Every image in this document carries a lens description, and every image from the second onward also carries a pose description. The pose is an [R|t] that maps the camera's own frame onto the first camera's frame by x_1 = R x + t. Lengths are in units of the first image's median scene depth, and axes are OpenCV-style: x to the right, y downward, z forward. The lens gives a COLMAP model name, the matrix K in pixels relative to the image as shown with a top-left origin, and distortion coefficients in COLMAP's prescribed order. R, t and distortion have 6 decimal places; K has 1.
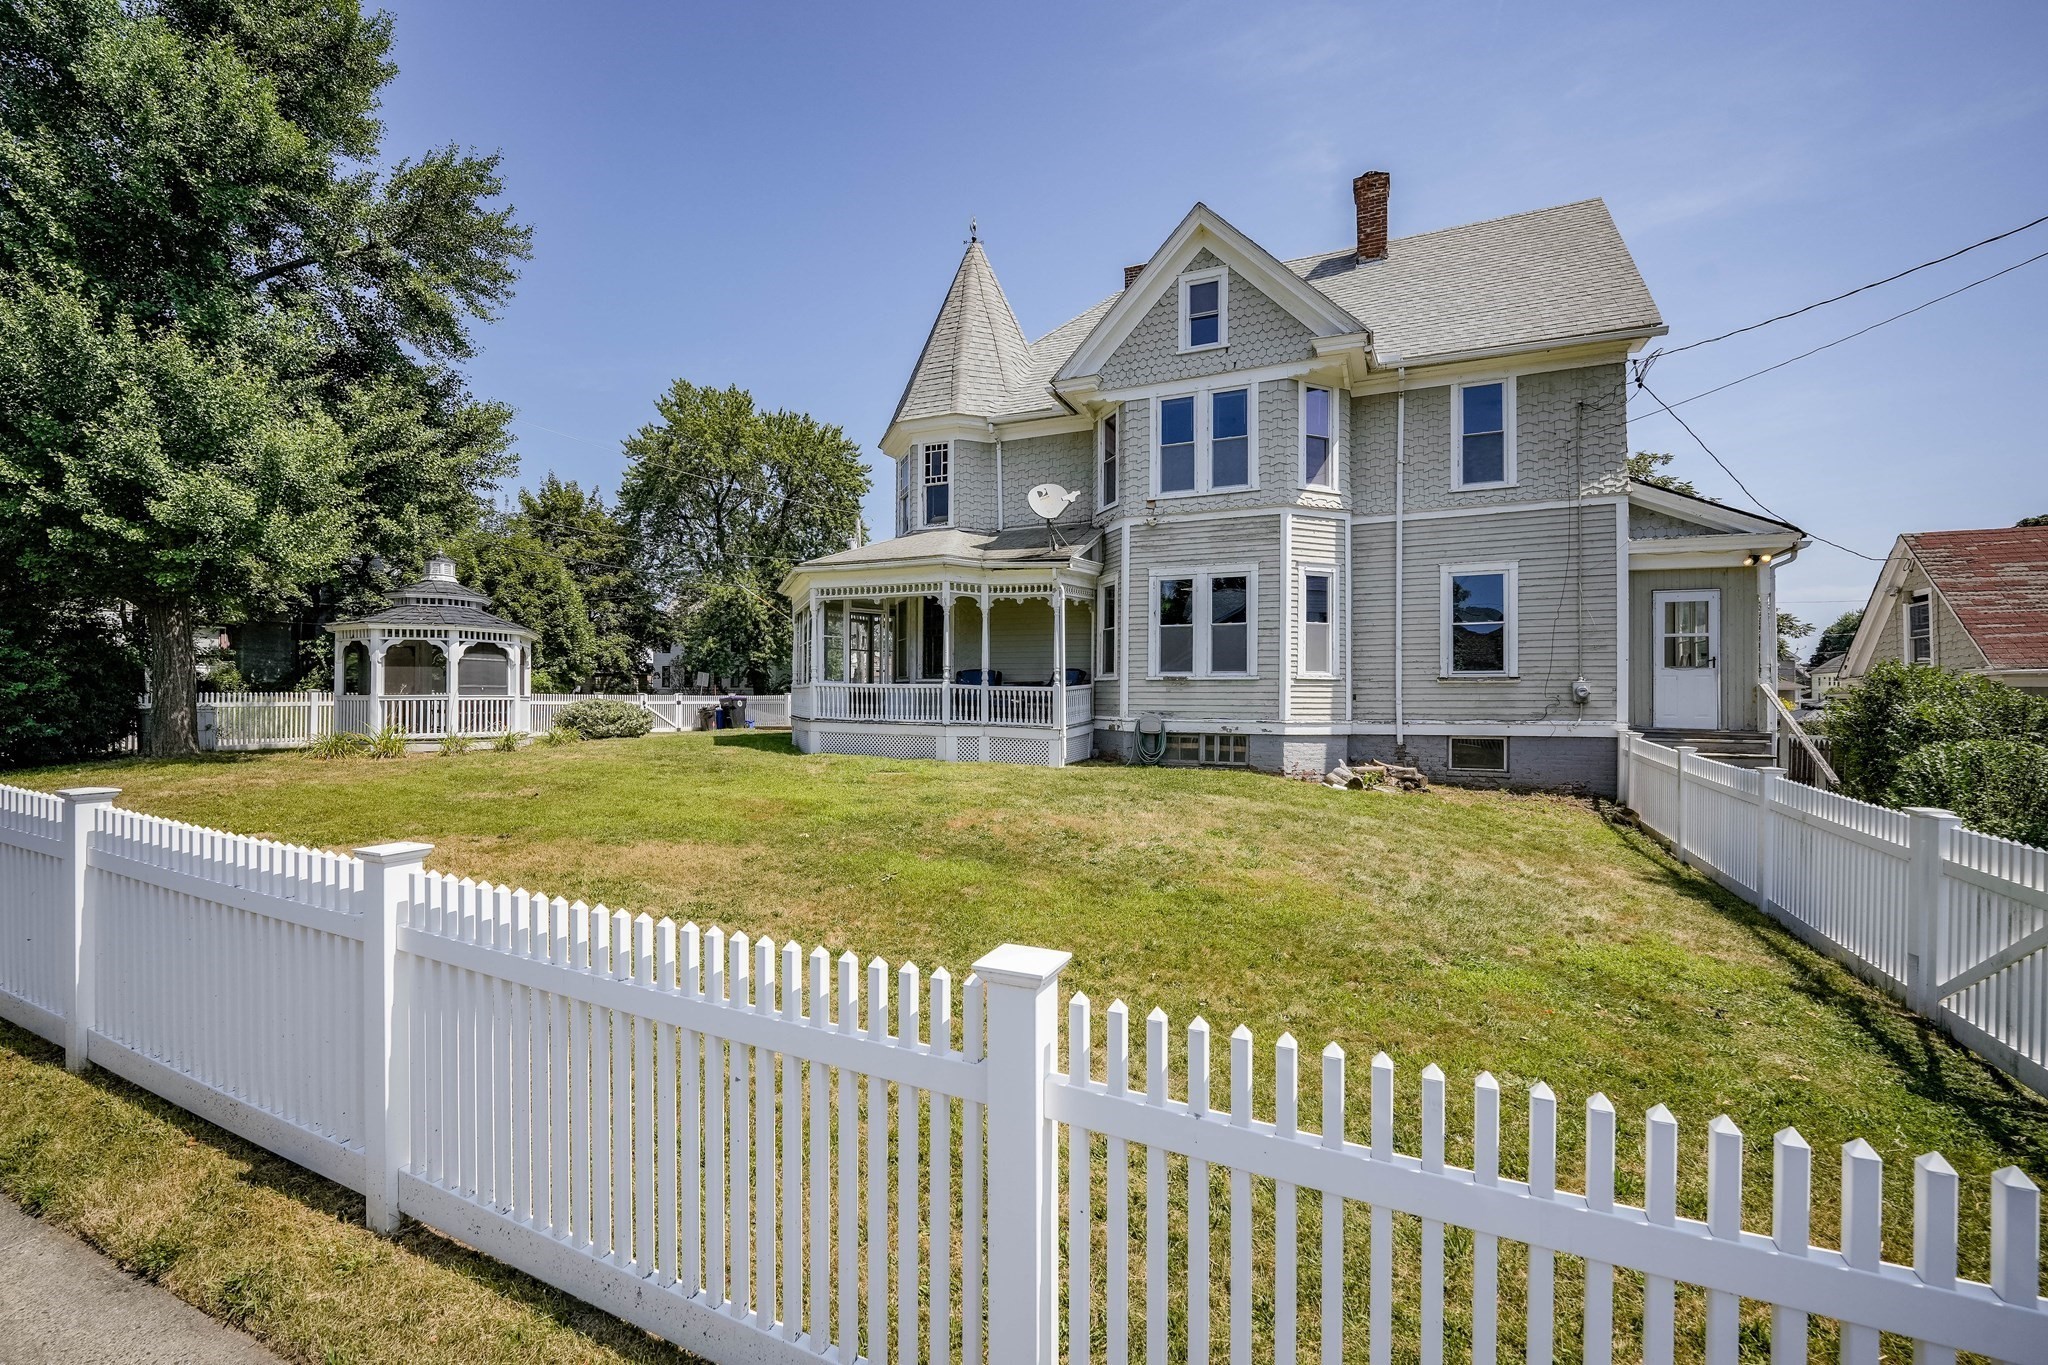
lens RADIAL K [[876.1, 0, 1015.4], [0, 876.1, 691.5], [0, 0, 1]] dist [0.002388, -0.001705]
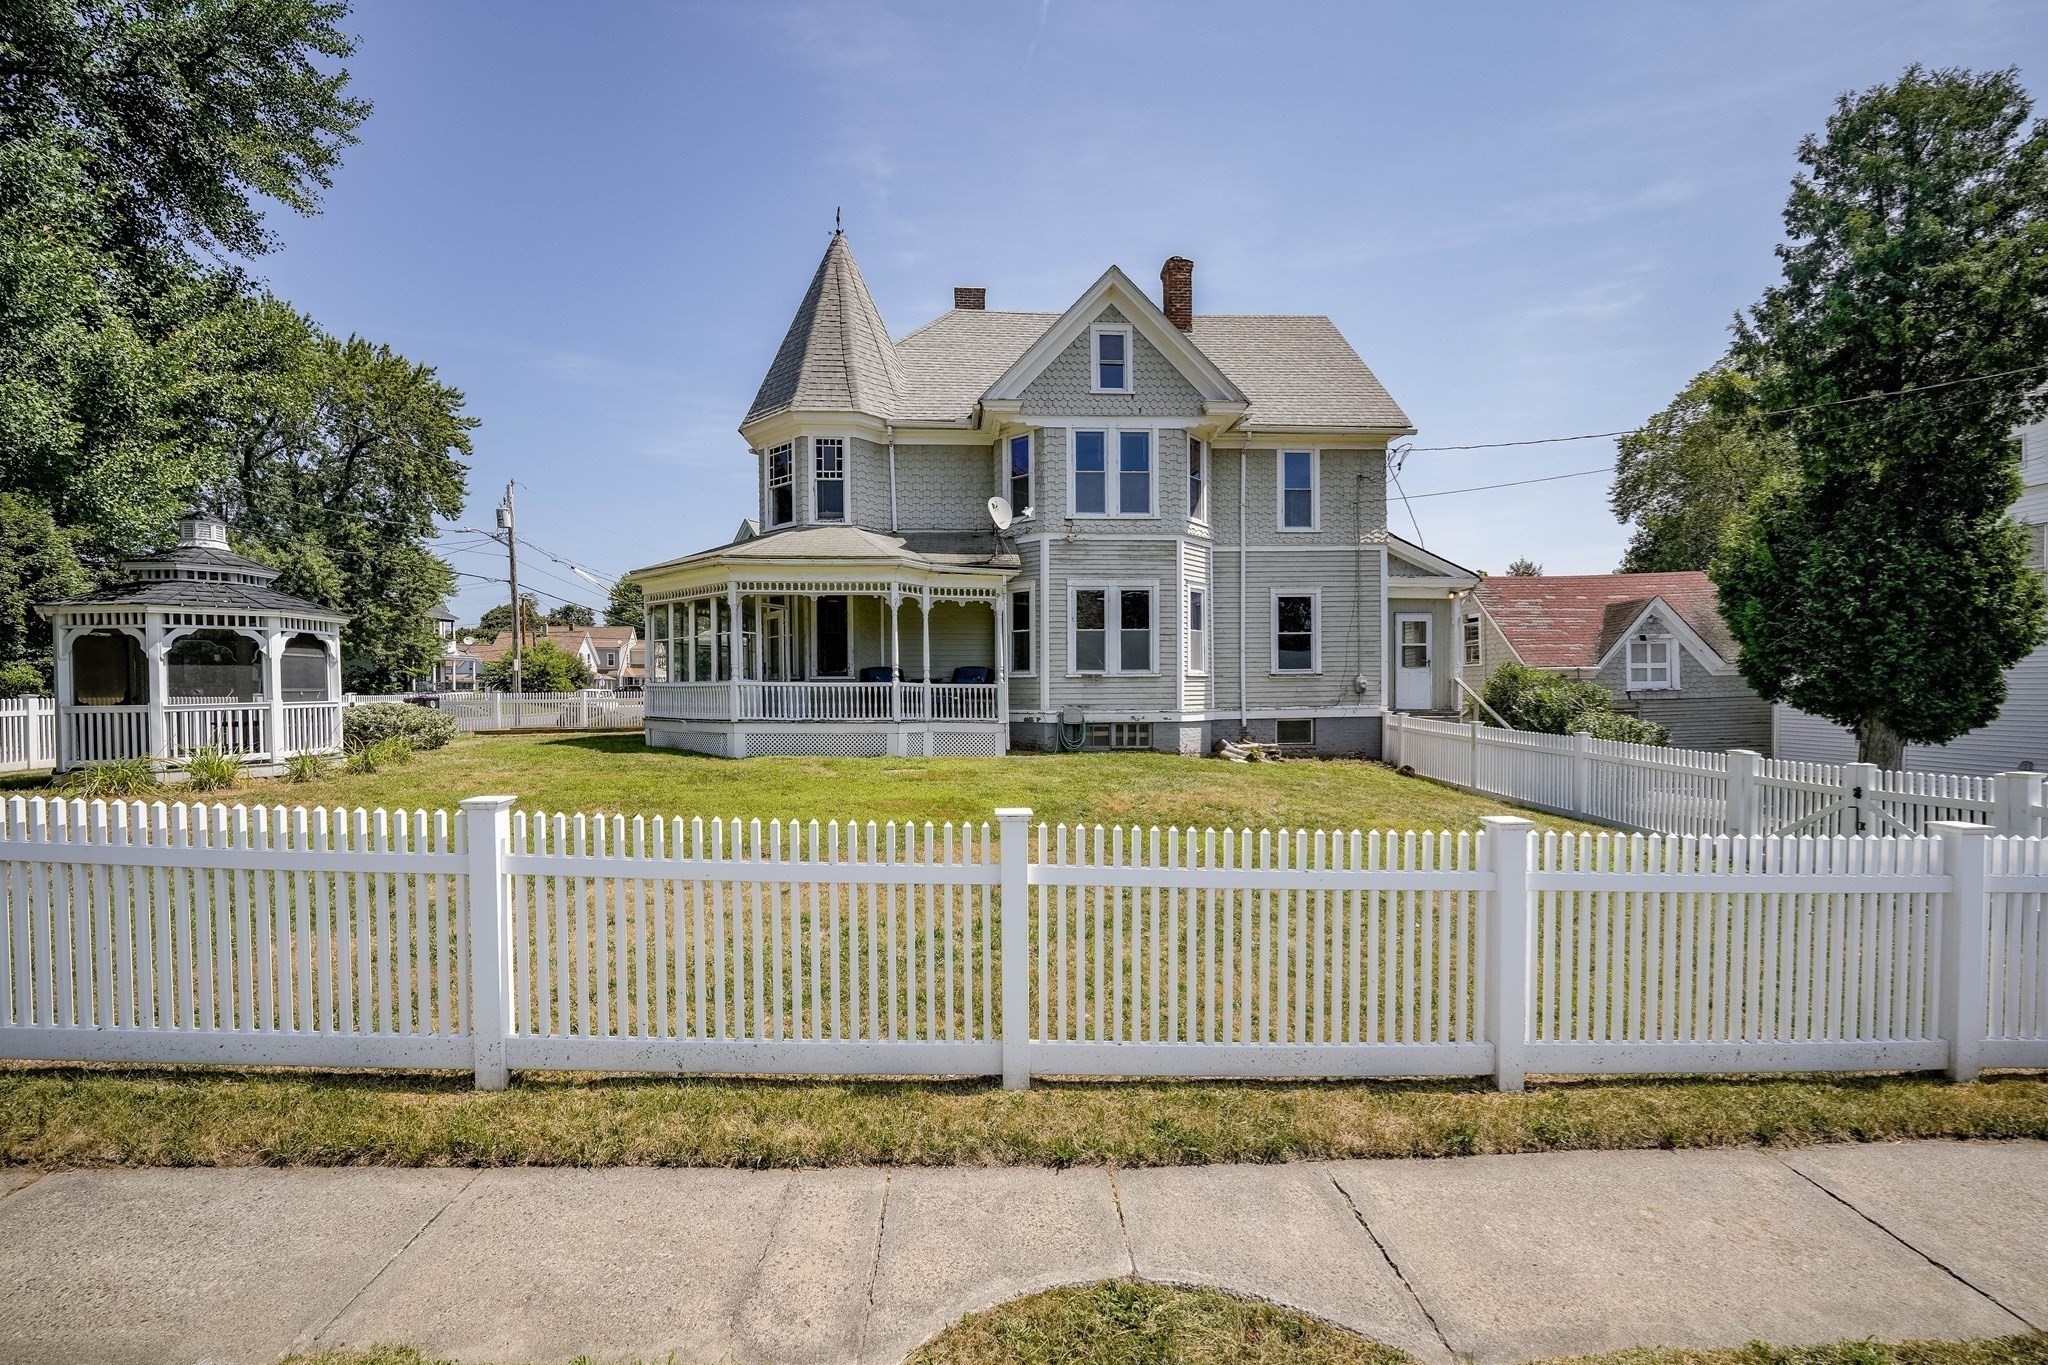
lens RADIAL K [[876.1, 0, 1003.7], [0, 876.1, 701.5], [0, 0, 1]] dist [0.002388, -0.001705]
pose [[0.882876, -0.019203, 0.469213, -0.460730], [0.008249, 0.999644, 0.025389, -0.011282], [-0.469534, -0.018545, 0.882720, 0.033881]]
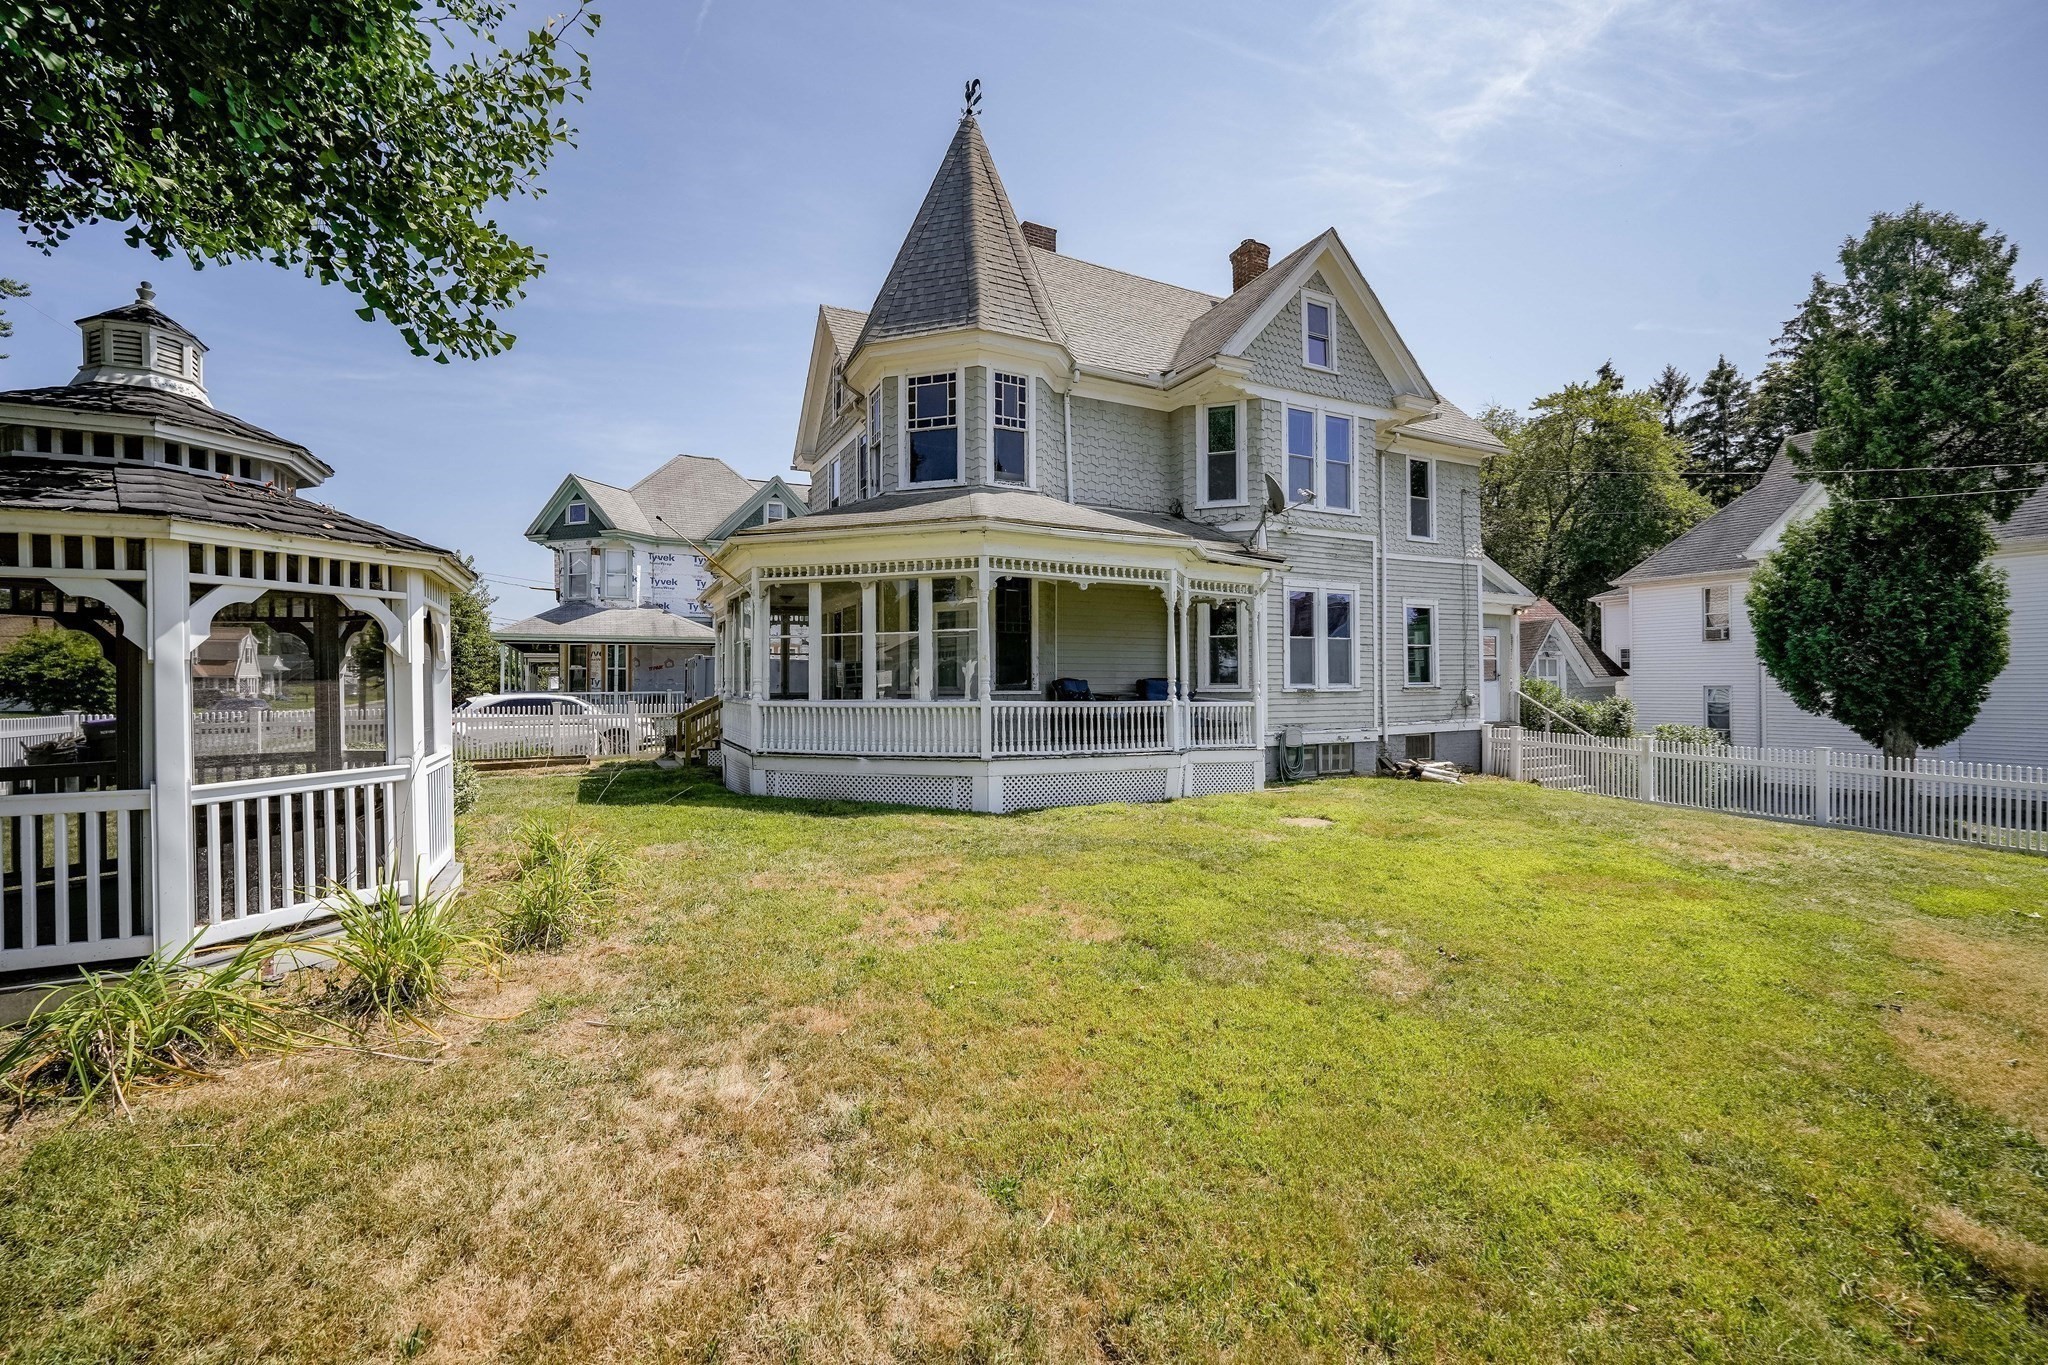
lens RADIAL K [[876.1, 0, 1026.8], [0, 876.1, 683.6], [0, 0, 1]] dist [0.002388, -0.001705]
pose [[0.607927, -0.005665, 0.793973, -0.802437], [0.003734, 0.999984, 0.004275, -0.028363], [-0.793984, 0.000365, 0.607938, 0.641541]]
